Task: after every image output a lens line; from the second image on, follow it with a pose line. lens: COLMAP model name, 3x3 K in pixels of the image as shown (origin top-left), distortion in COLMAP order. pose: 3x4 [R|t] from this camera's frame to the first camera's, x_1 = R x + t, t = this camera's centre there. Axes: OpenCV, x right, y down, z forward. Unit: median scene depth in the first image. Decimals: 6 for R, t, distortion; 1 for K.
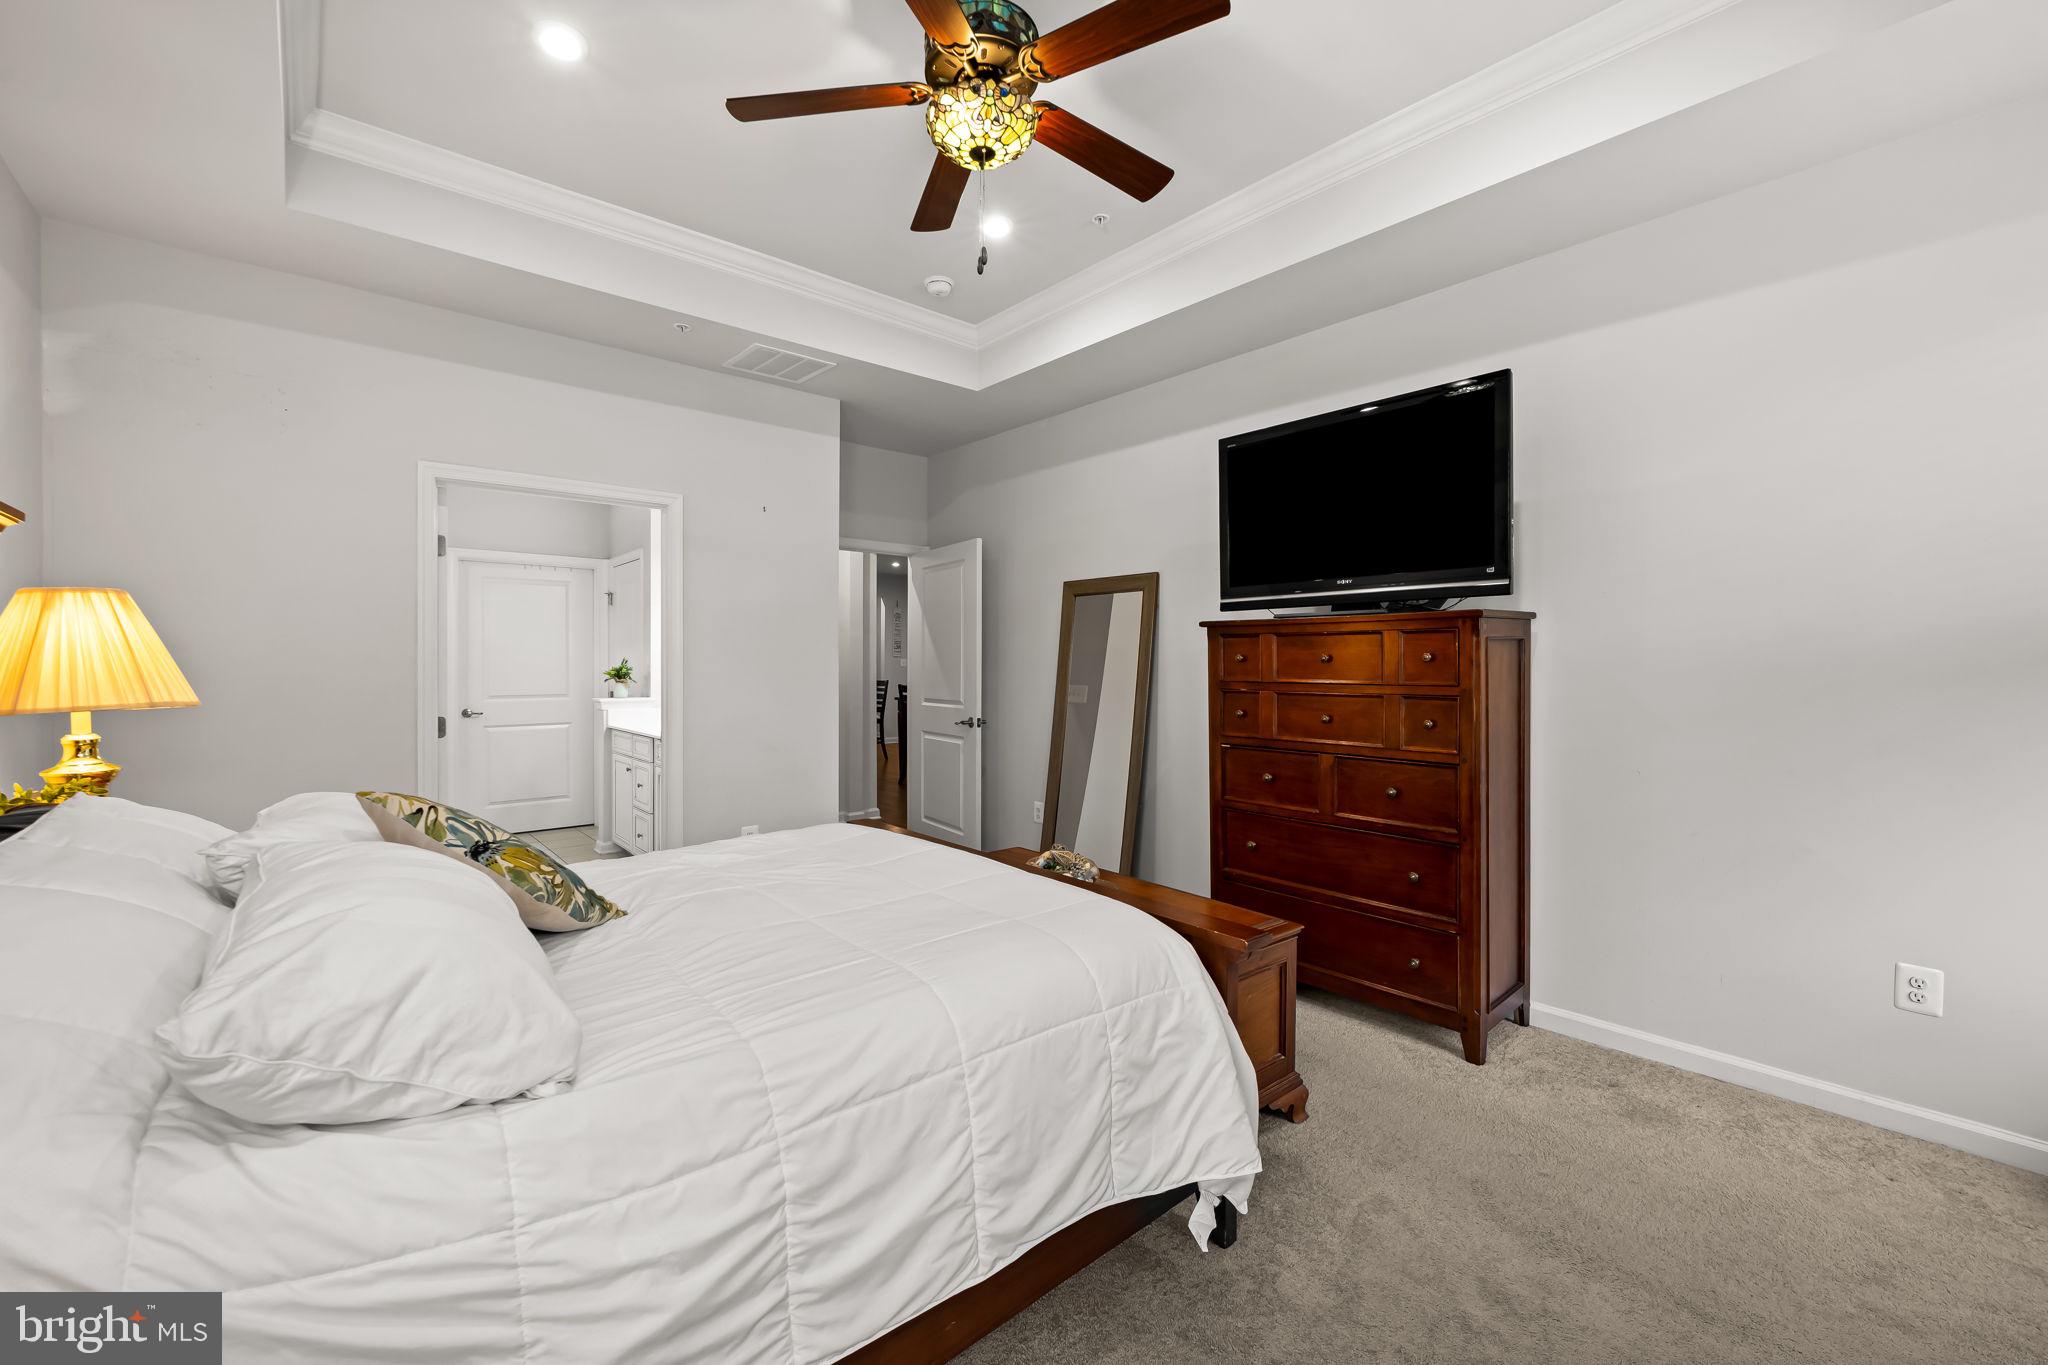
lens RADIAL K [[846.7, 0, 1030.4], [0, 846.7, 667.1], [0, 0, 1]] dist [-0.004001, -0.000157]
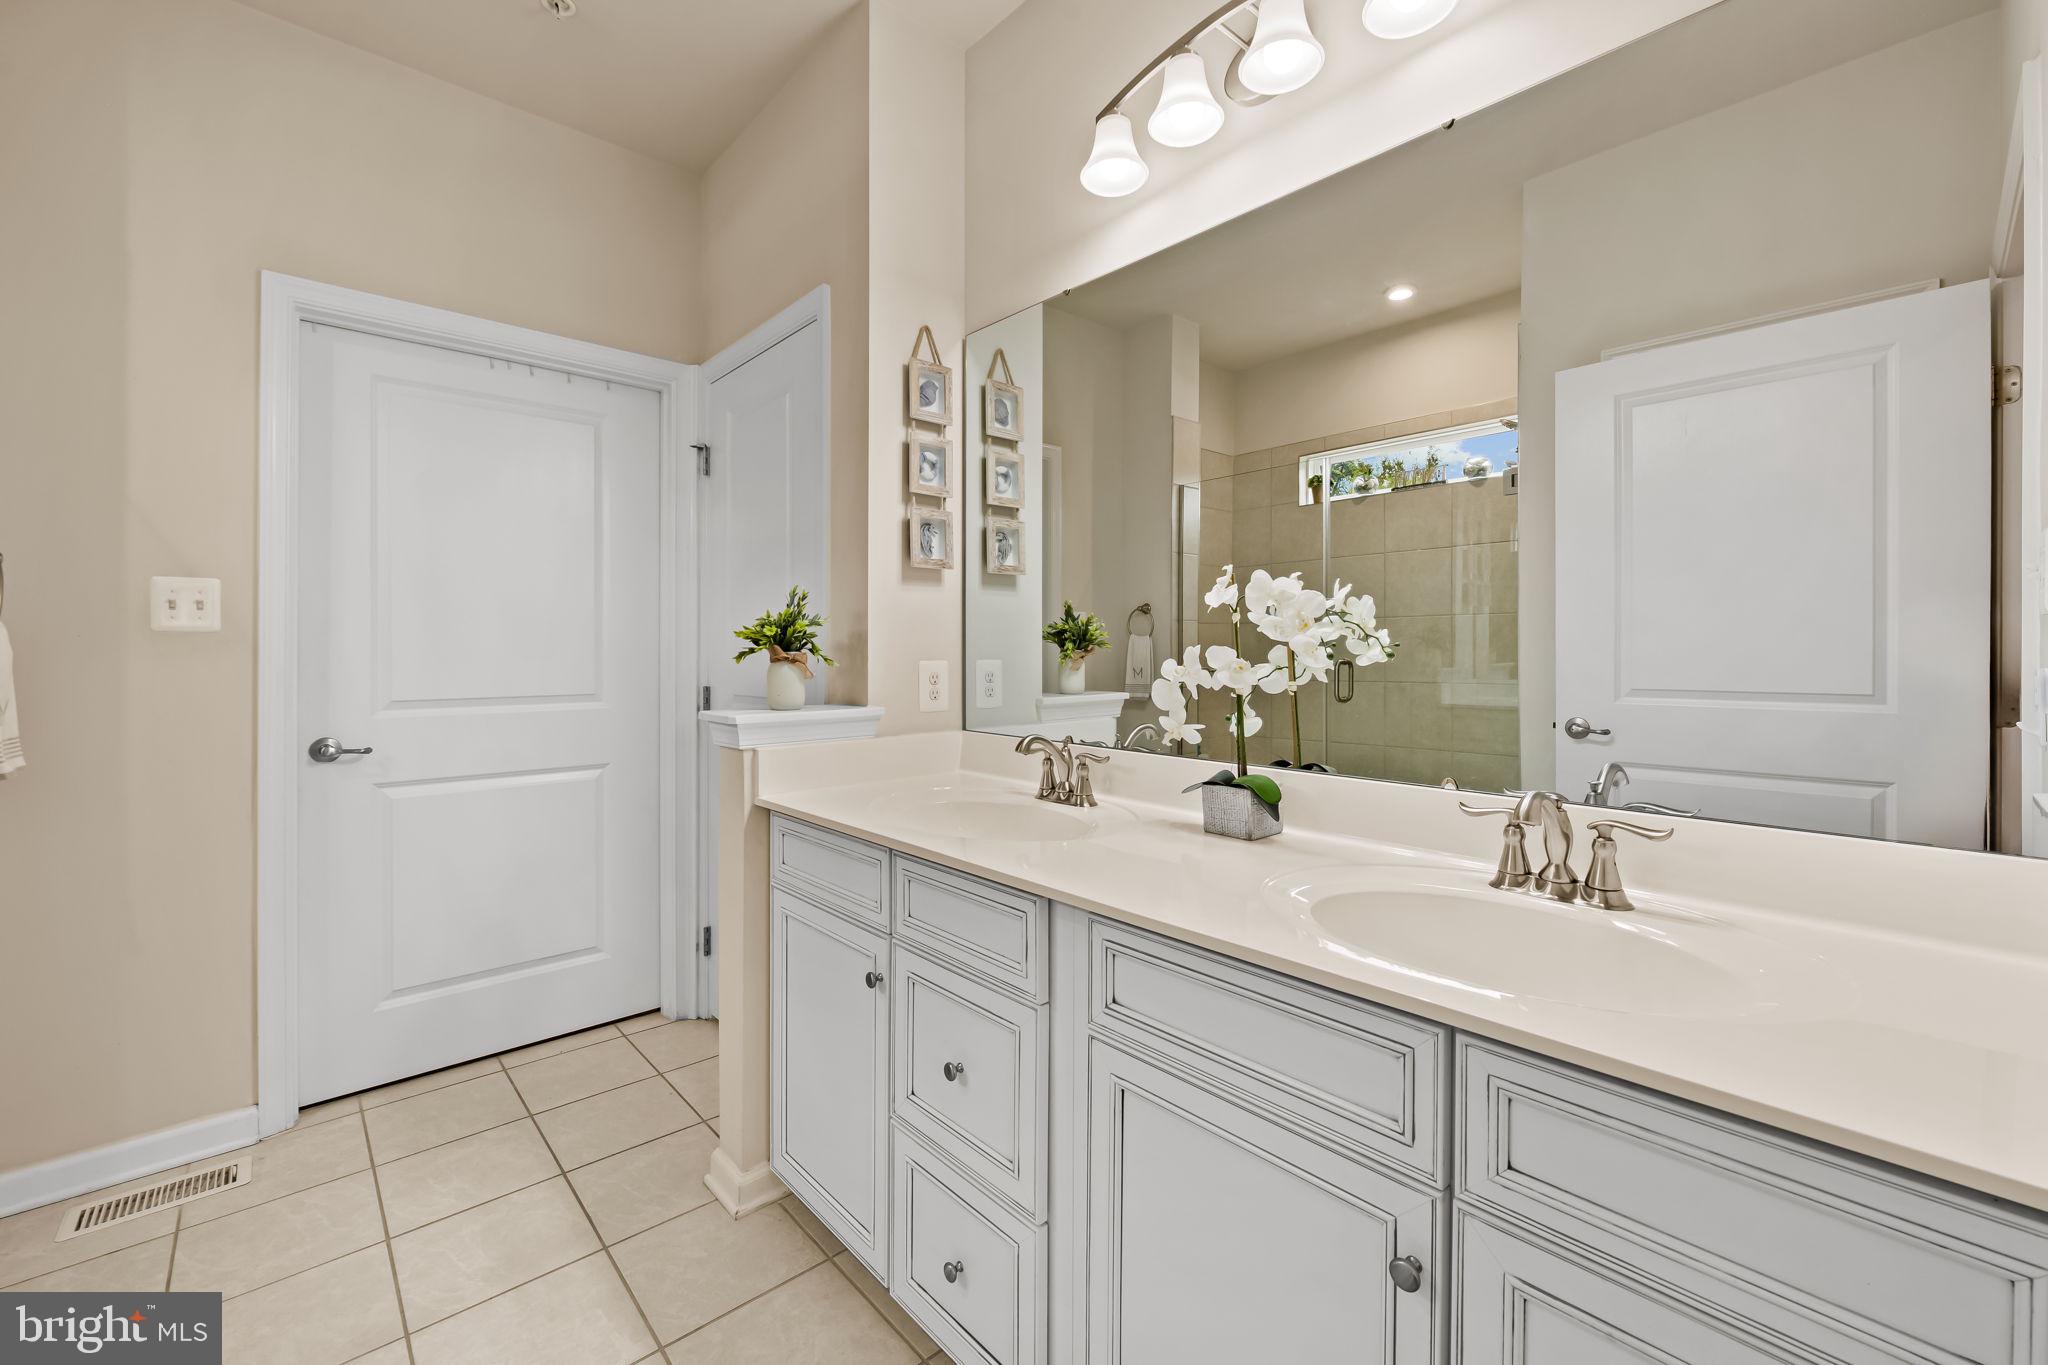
lens RADIAL K [[846.7, 0, 1030.4], [0, 846.7, 667.1], [0, 0, 1]] dist [-0.004001, -0.000157]
pose [[0.999561, 0.001611, 0.029573, -0.398921], [-0.001683, 0.999996, 0.002437, 0.018653], [-0.029569, -0.002485, 0.999560, 0.670105]]
